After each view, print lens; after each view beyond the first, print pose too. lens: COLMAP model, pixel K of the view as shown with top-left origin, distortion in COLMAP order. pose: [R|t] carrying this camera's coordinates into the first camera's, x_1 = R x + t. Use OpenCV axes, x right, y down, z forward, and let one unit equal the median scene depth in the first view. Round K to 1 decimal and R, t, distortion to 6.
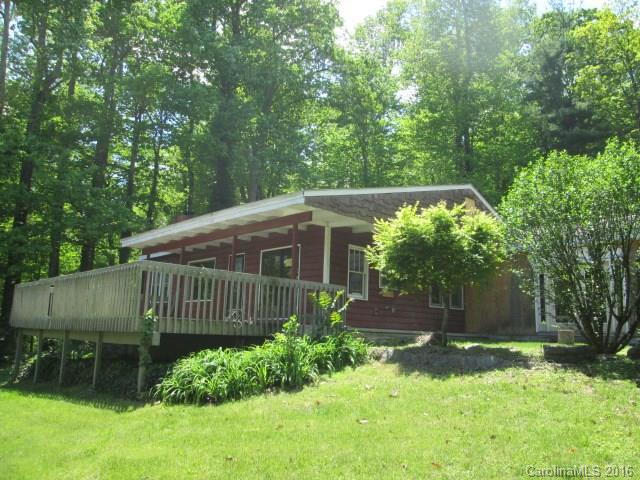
lens RADIAL K [[530.2, 0, 320.0], [0, 530.2, 240.0], [0, 0, 1]] dist [-0.058484, 0.002864]
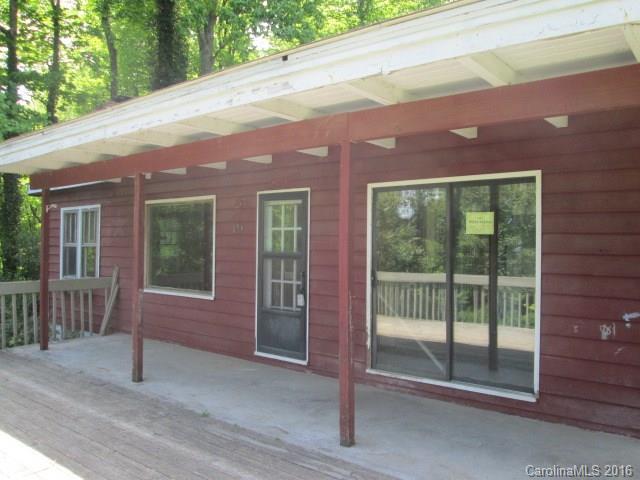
lens RADIAL K [[530.2, 0, 320.0], [0, 530.2, 240.0], [0, 0, 1]] dist [-0.058484, 0.002864]
pose [[0.989824, -0.023346, 0.140370, -0.288313], [-0.002071, 0.983983, 0.178251, -0.010476], [-0.142283, -0.176728, 0.973921, 0.956889]]
